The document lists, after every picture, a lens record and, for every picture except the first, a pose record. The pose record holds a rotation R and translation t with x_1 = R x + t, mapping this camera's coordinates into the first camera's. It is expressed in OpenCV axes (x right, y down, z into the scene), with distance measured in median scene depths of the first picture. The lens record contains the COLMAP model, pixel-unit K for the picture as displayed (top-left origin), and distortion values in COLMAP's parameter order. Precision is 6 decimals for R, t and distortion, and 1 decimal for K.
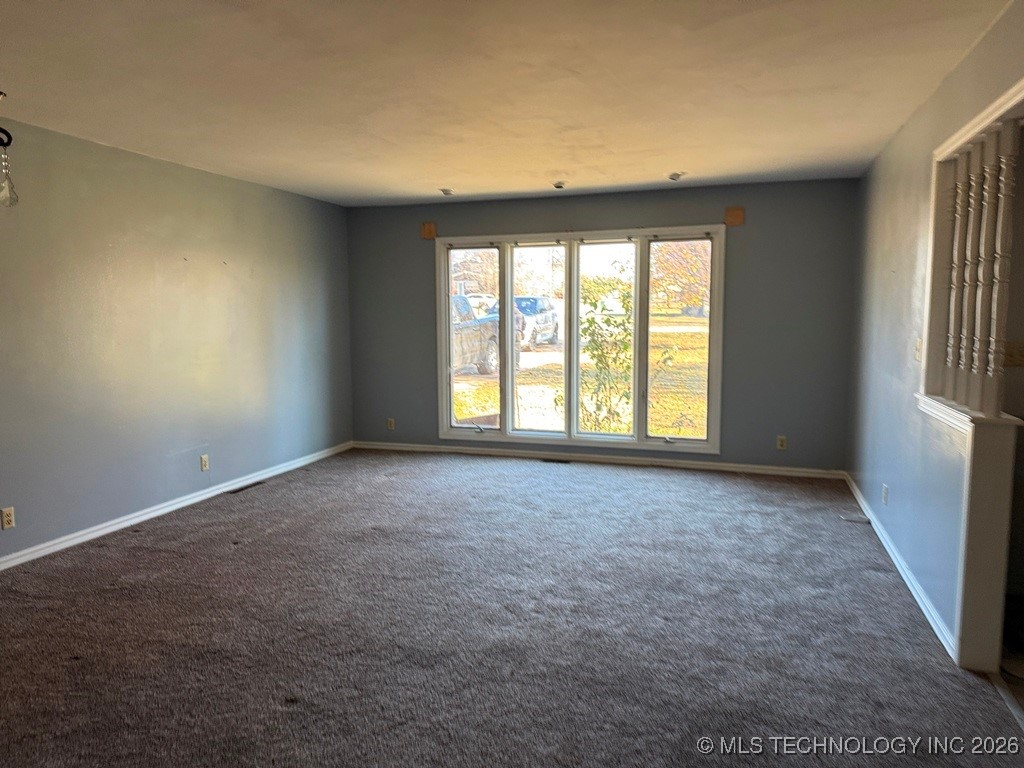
lens RADIAL K [[716.2, 0, 514.6], [0, 716.2, 384.4], [0, 0, 1]] dist [0.044792, -0.067936]
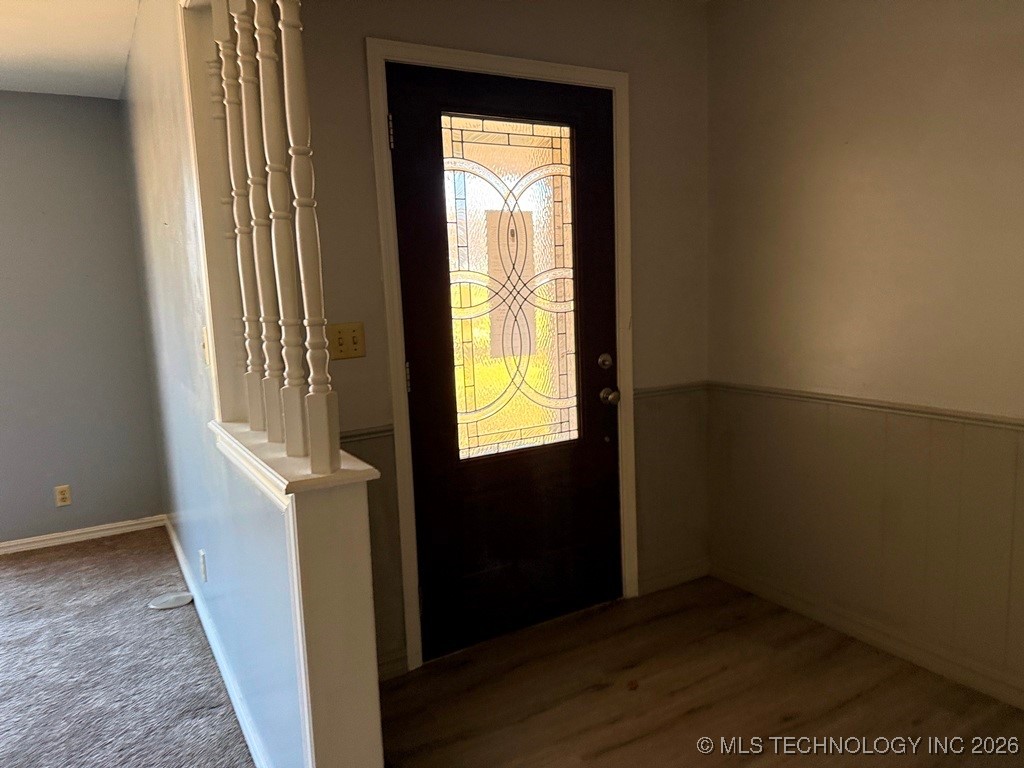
lens RADIAL K [[716.2, 0, 514.6], [0, 716.2, 384.4], [0, 0, 1]] dist [0.044792, -0.067936]
pose [[0.663066, -0.122067, 0.738541, 0.235573], [0.111228, 0.991729, 0.064054, -0.021384], [-0.740251, 0.039675, 0.671159, 0.341913]]
